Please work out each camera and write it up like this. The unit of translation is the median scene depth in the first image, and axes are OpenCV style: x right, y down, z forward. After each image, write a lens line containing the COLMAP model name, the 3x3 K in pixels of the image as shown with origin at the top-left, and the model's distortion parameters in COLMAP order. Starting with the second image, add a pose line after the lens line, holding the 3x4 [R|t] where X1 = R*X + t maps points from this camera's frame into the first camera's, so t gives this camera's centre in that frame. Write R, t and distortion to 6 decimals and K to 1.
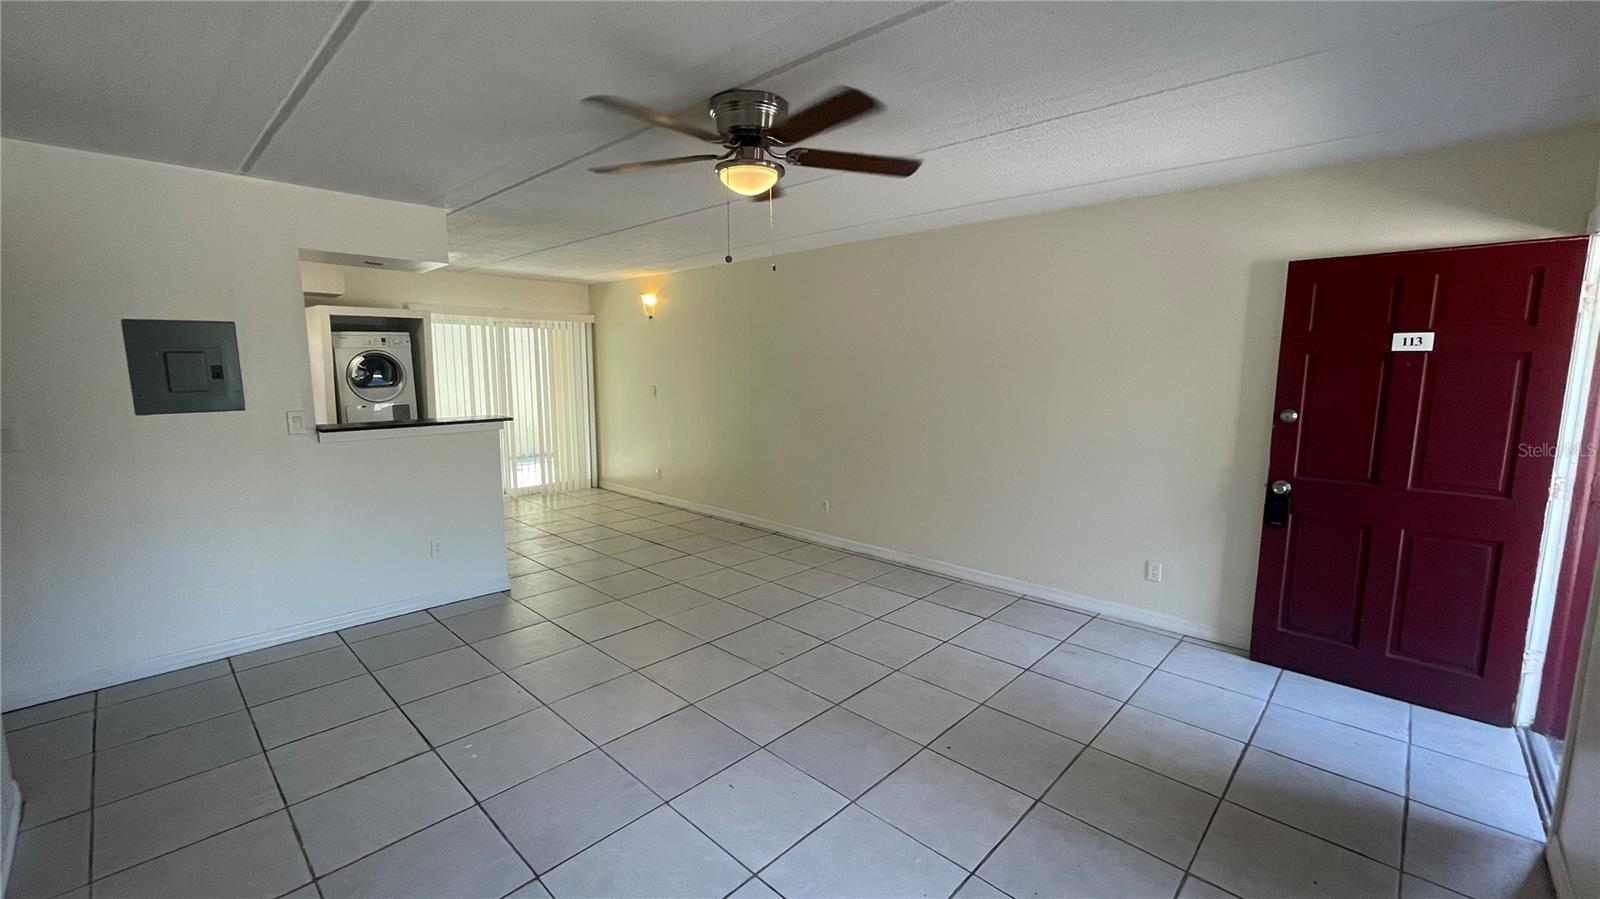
lens RADIAL K [[643.8, 0, 794.5], [0, 643.8, 452.2], [0, 0, 1]] dist [-0.001602, 0.000087]
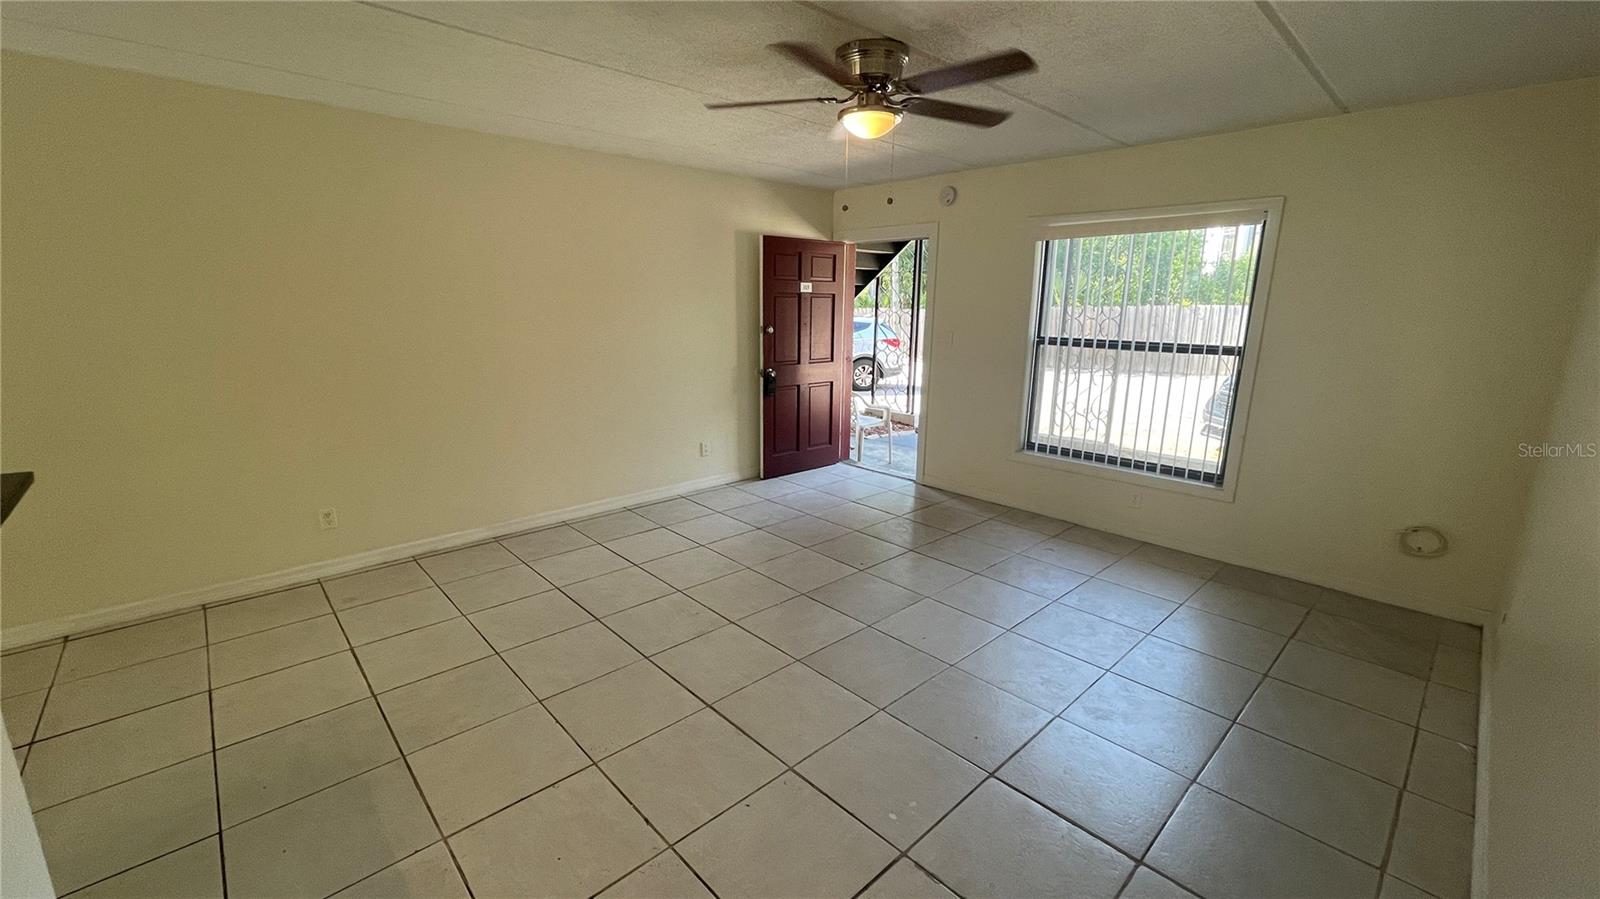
lens RADIAL K [[648.8, 0, 794.4], [0, 648.8, 448.6], [0, 0, 1]] dist [-0.001622, 0.000918]
pose [[0.056545, -0.224726, 0.972780, -0.652376], [0.127089, 0.968033, 0.216242, -0.078004], [-0.990278, 0.111402, 0.083297, 0.562441]]
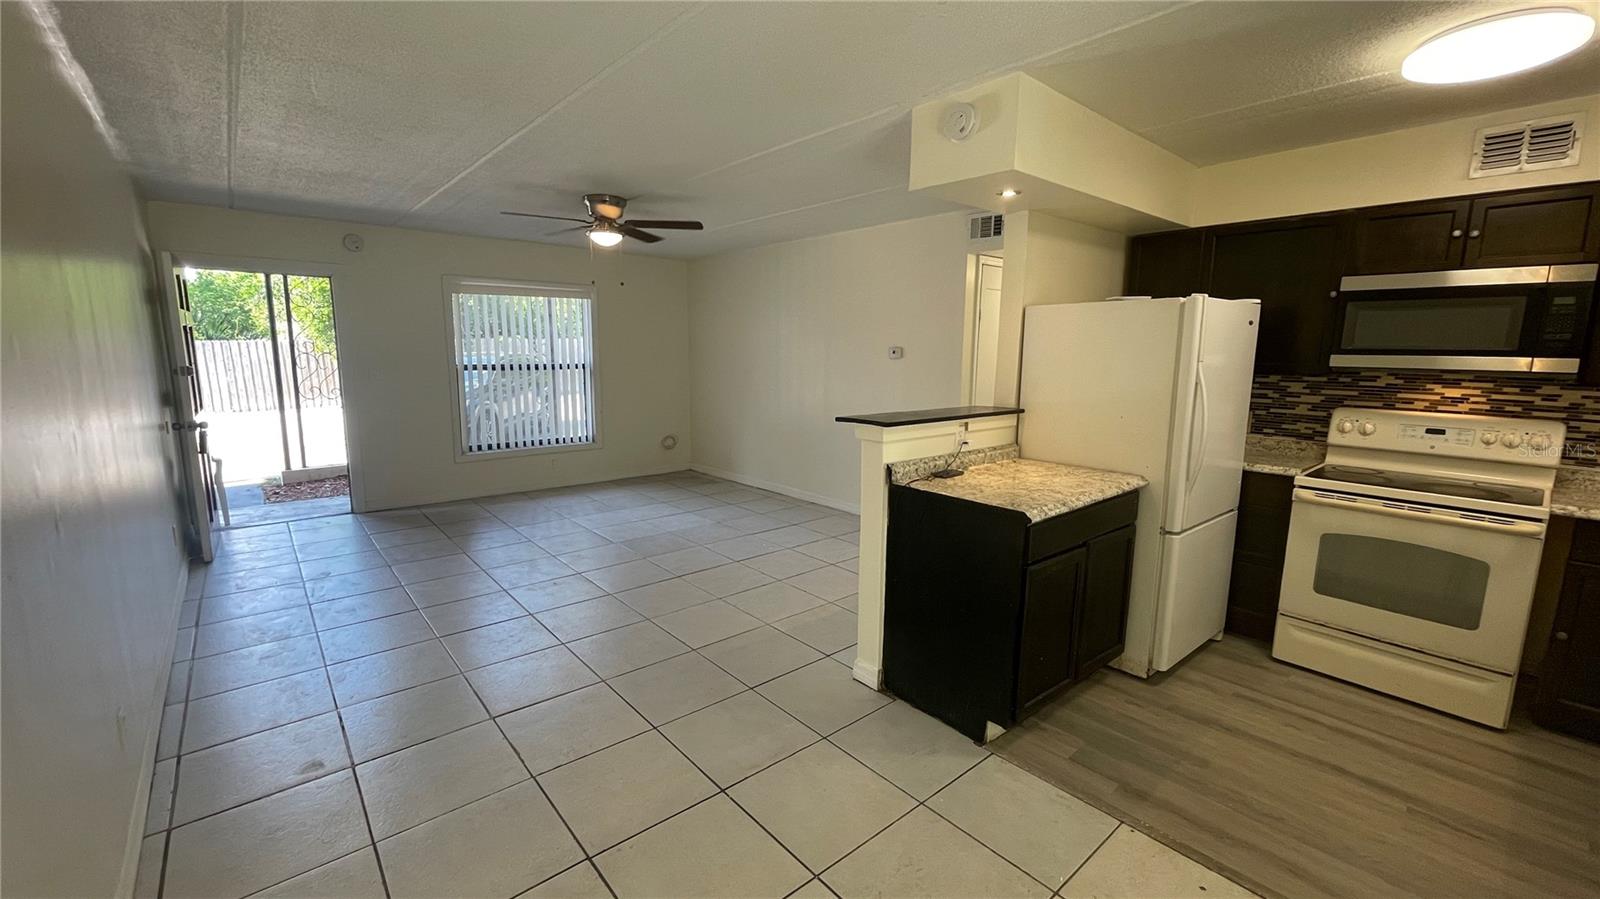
lens RADIAL K [[648.8, 0, 794.4], [0, 648.8, 448.6], [0, 0, 1]] dist [-0.001622, 0.000918]
pose [[-0.995255, -0.024883, 0.094062, -0.412999], [0.003264, 0.957663, 0.287872, -0.195229], [-0.097243, 0.286814, -0.953038, 1.491300]]
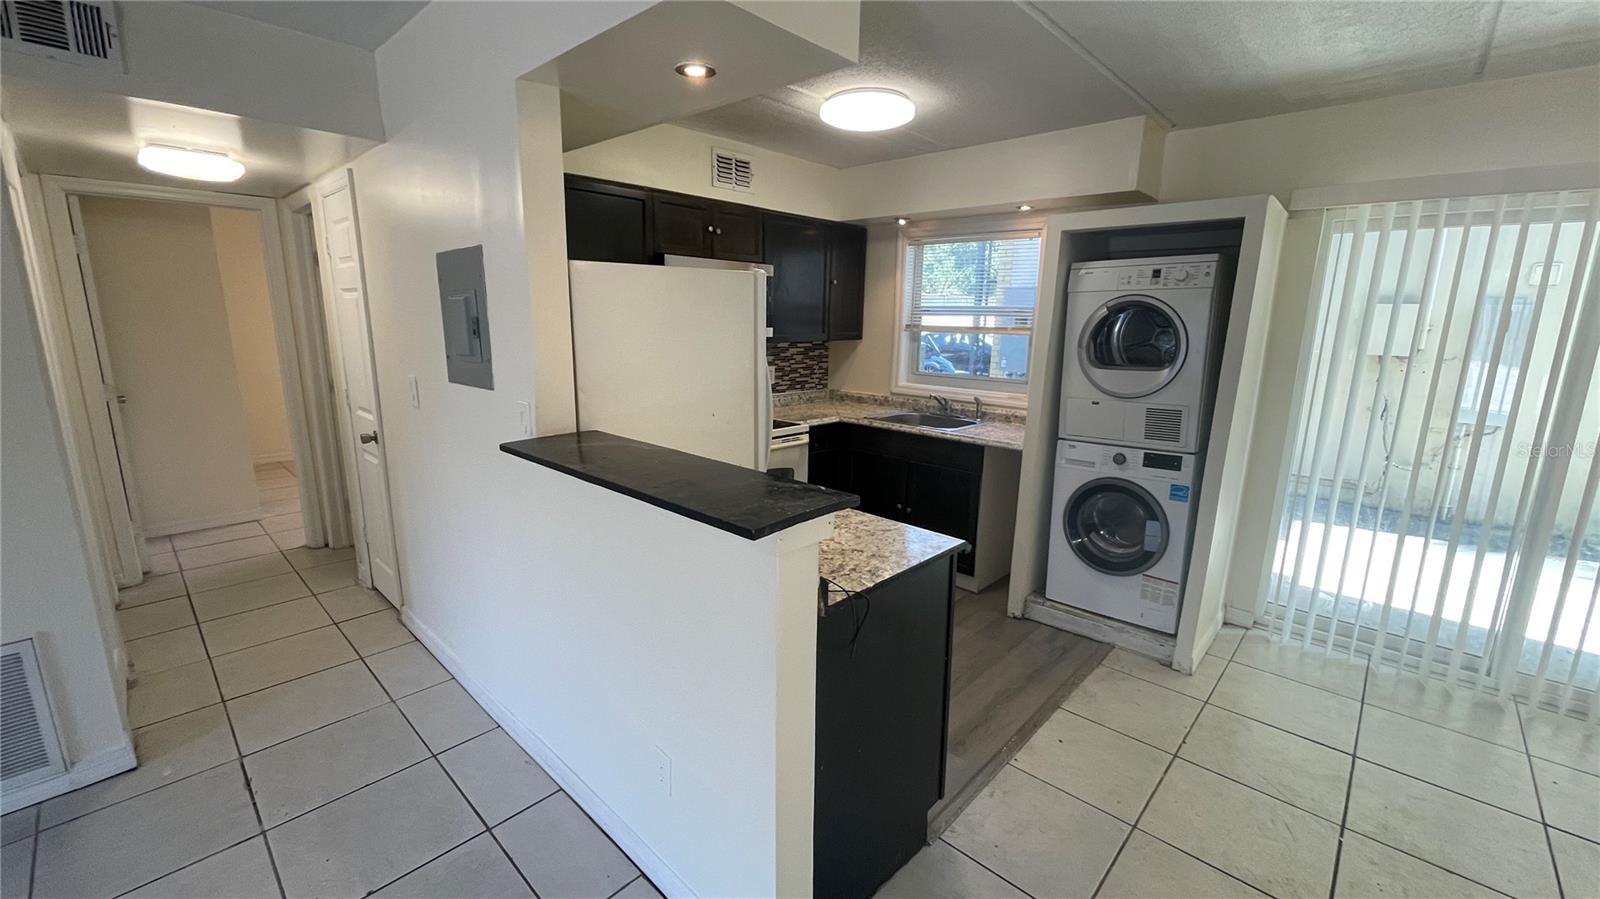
lens RADIAL K [[648.8, 0, 794.4], [0, 648.8, 448.6], [0, 0, 1]] dist [-0.001622, 0.000918]
pose [[-0.001240, 0.201713, -0.979444, -0.165392], [-0.150307, 0.968280, 0.199604, -0.128088], [0.988639, 0.147465, 0.029118, 0.912031]]
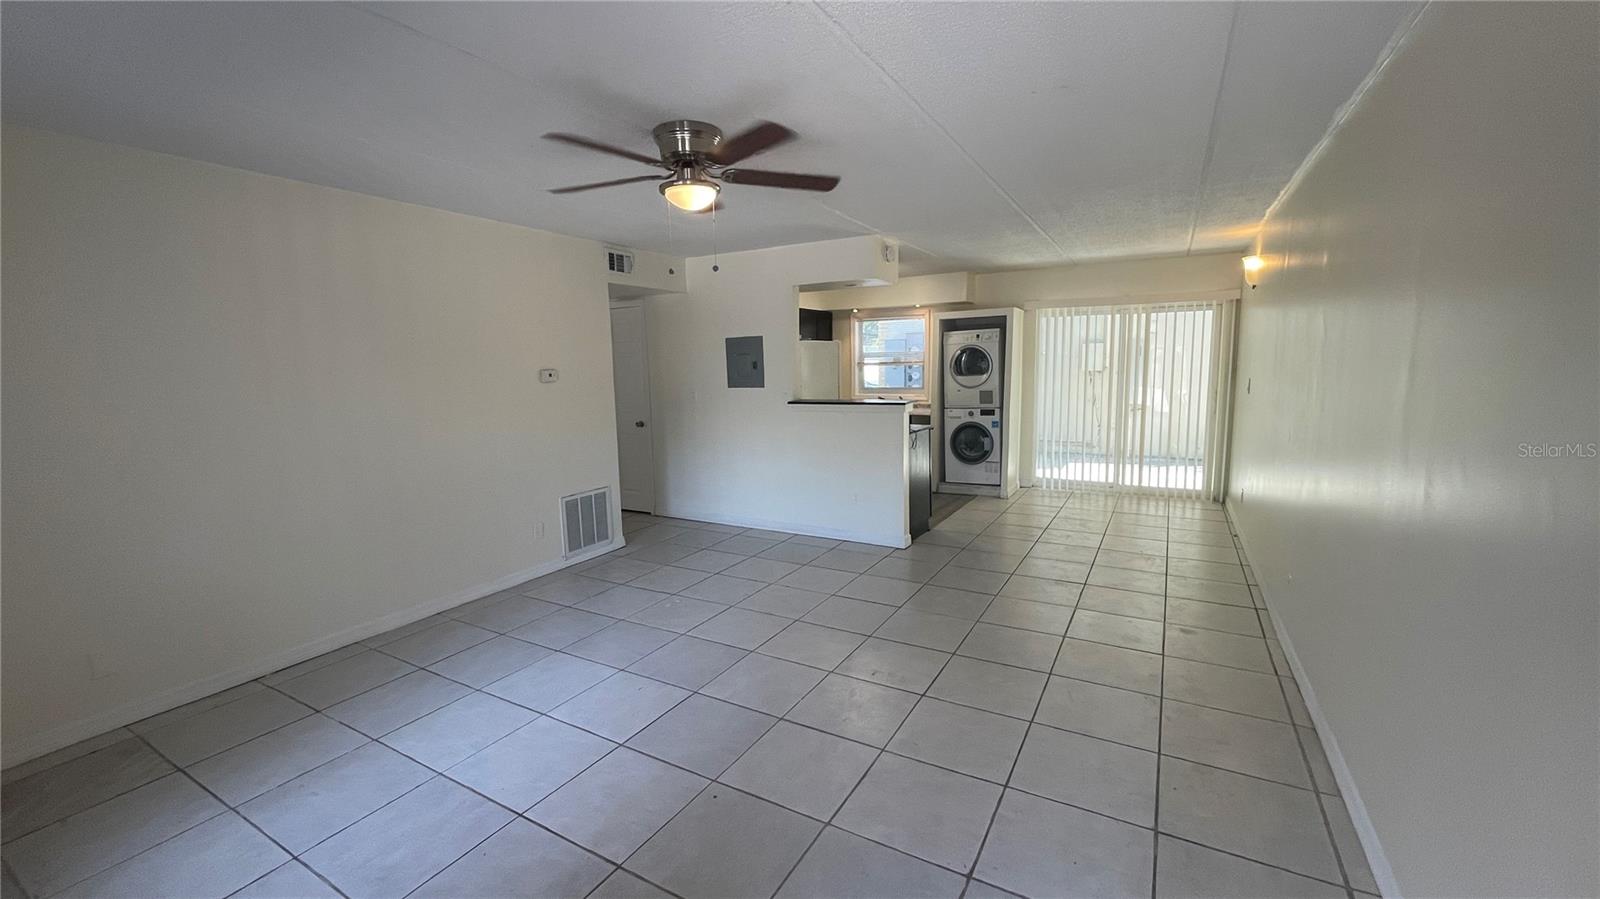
lens RADIAL K [[648.8, 0, 794.4], [0, 648.8, 448.6], [0, 0, 1]] dist [-0.001622, 0.000918]
pose [[0.236641, 0.121383, -0.963985, 0.592217], [-0.110787, 0.989065, 0.097344, -0.058012], [0.965260, 0.083762, 0.247501, 0.476829]]
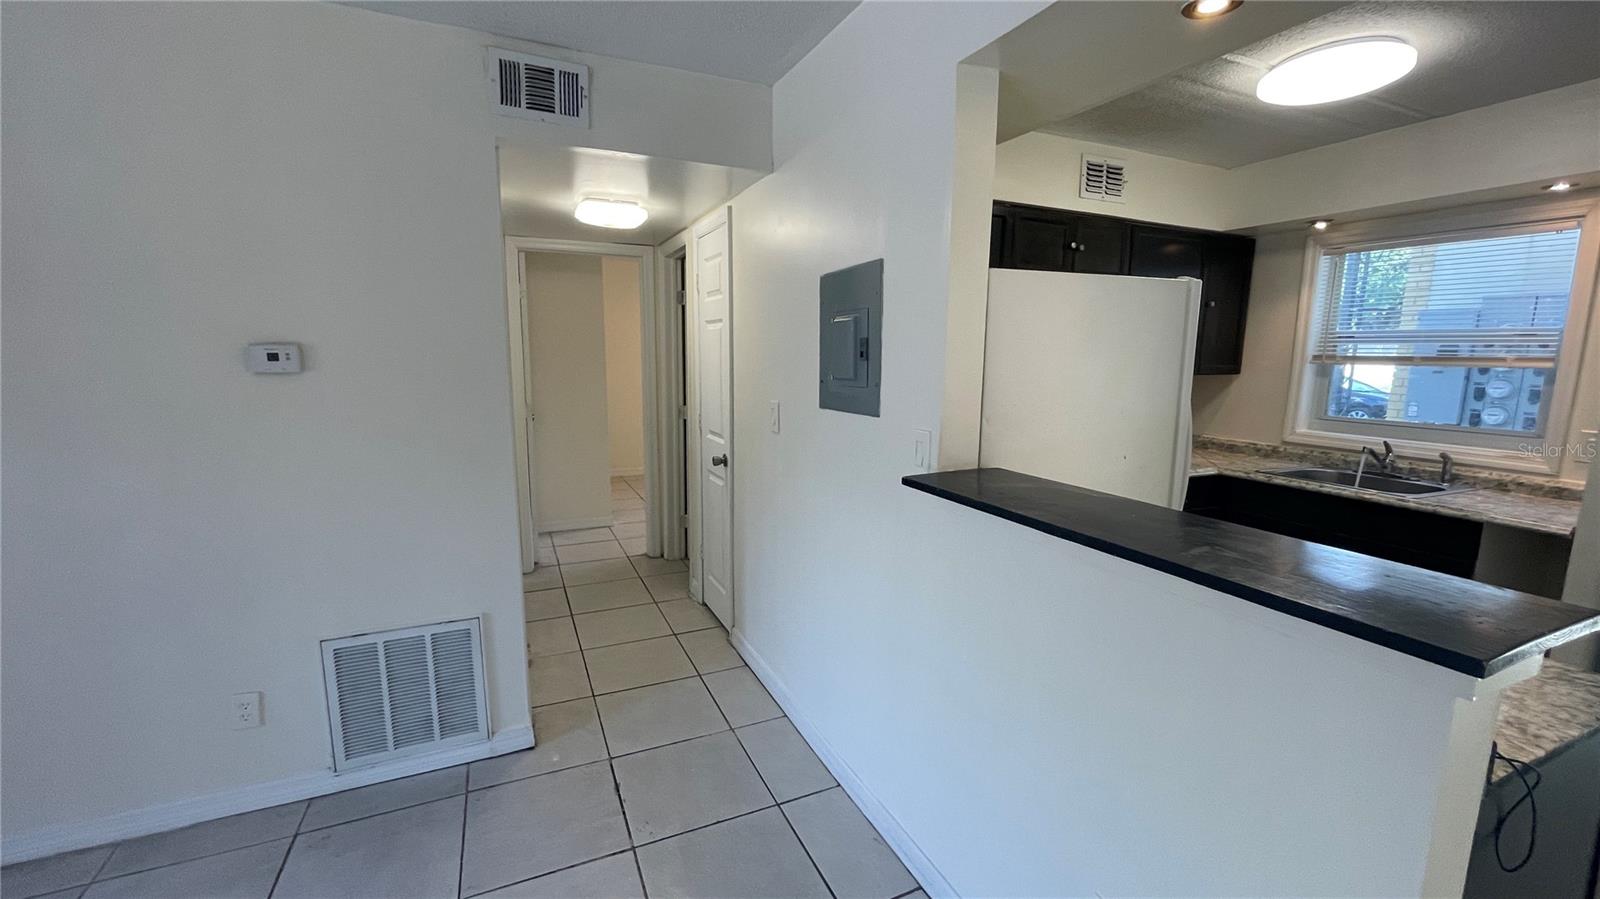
lens RADIAL K [[648.8, 0, 794.4], [0, 648.8, 448.6], [0, 0, 1]] dist [-0.001622, 0.000918]
pose [[-0.380799, 0.132303, -0.915144, -0.215444], [-0.136074, 0.970917, 0.196988, -0.100549], [0.914591, 0.199540, -0.351721, 0.812768]]
